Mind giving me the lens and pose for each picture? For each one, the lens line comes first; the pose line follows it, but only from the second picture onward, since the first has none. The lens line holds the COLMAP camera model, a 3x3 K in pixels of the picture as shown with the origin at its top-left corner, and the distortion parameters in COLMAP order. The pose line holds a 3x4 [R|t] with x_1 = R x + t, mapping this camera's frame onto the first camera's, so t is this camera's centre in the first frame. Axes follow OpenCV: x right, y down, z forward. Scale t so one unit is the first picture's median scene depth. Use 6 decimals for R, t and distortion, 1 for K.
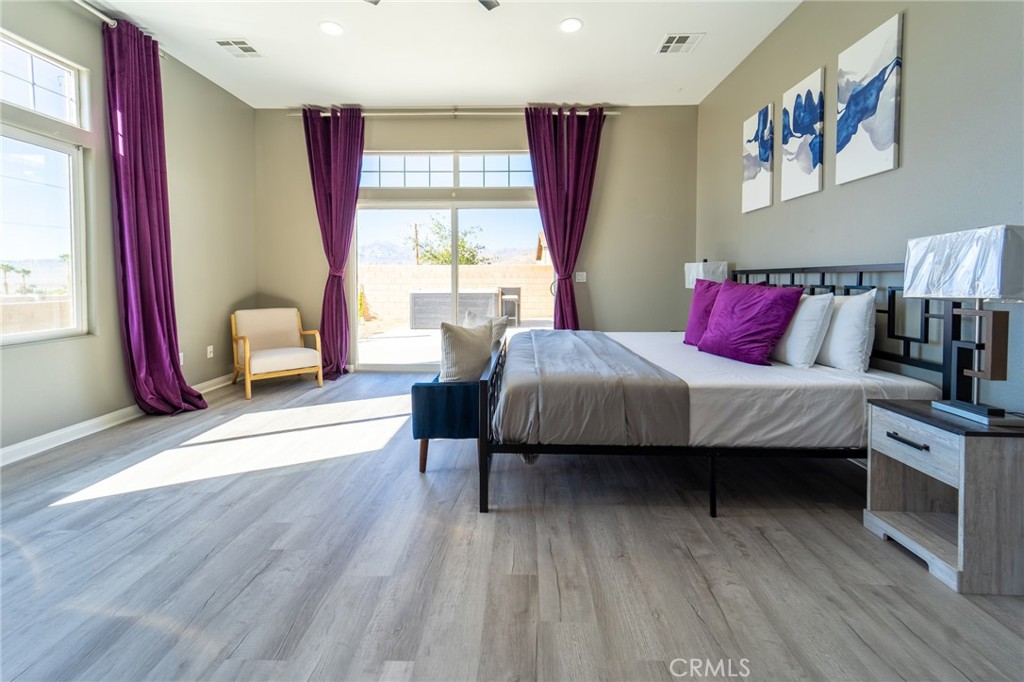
lens RADIAL K [[424.3, 0, 518.1], [0, 424.3, 295.5], [0, 0, 1]] dist [0.009311, 0.000377]
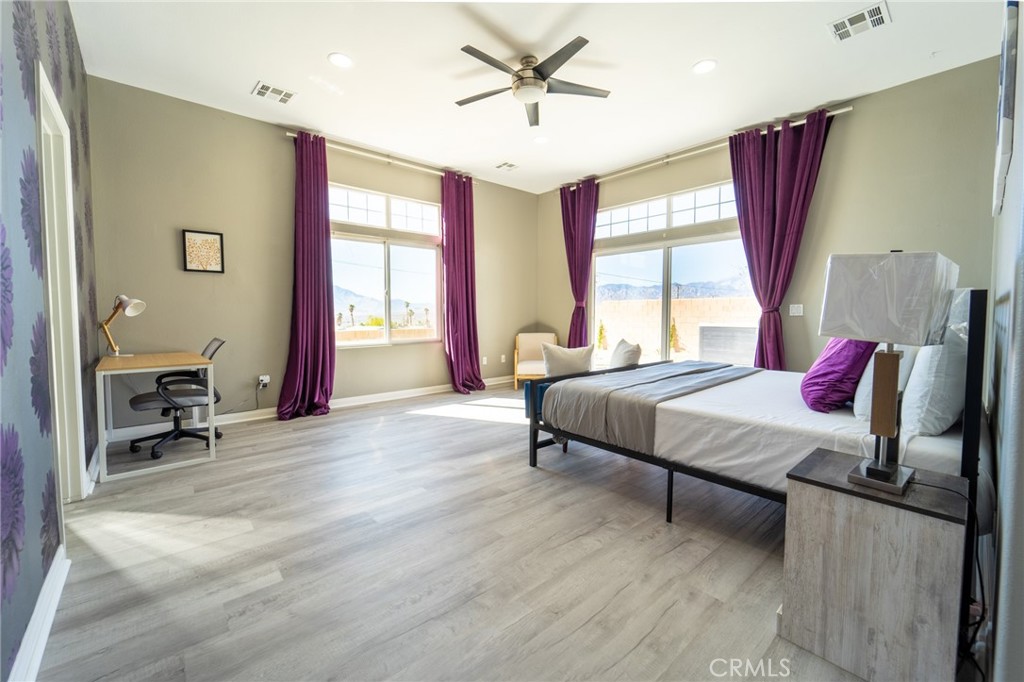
lens RADIAL K [[424.3, 0, 512.2], [0, 424.3, 337.7], [0, 0, 1]] dist [0.009311, 0.000377]
pose [[0.670678, 0.042682, -0.740519, 0.591214], [-0.024380, 0.999072, 0.035504, -0.003196], [0.741348, -0.005758, 0.671097, -0.045215]]
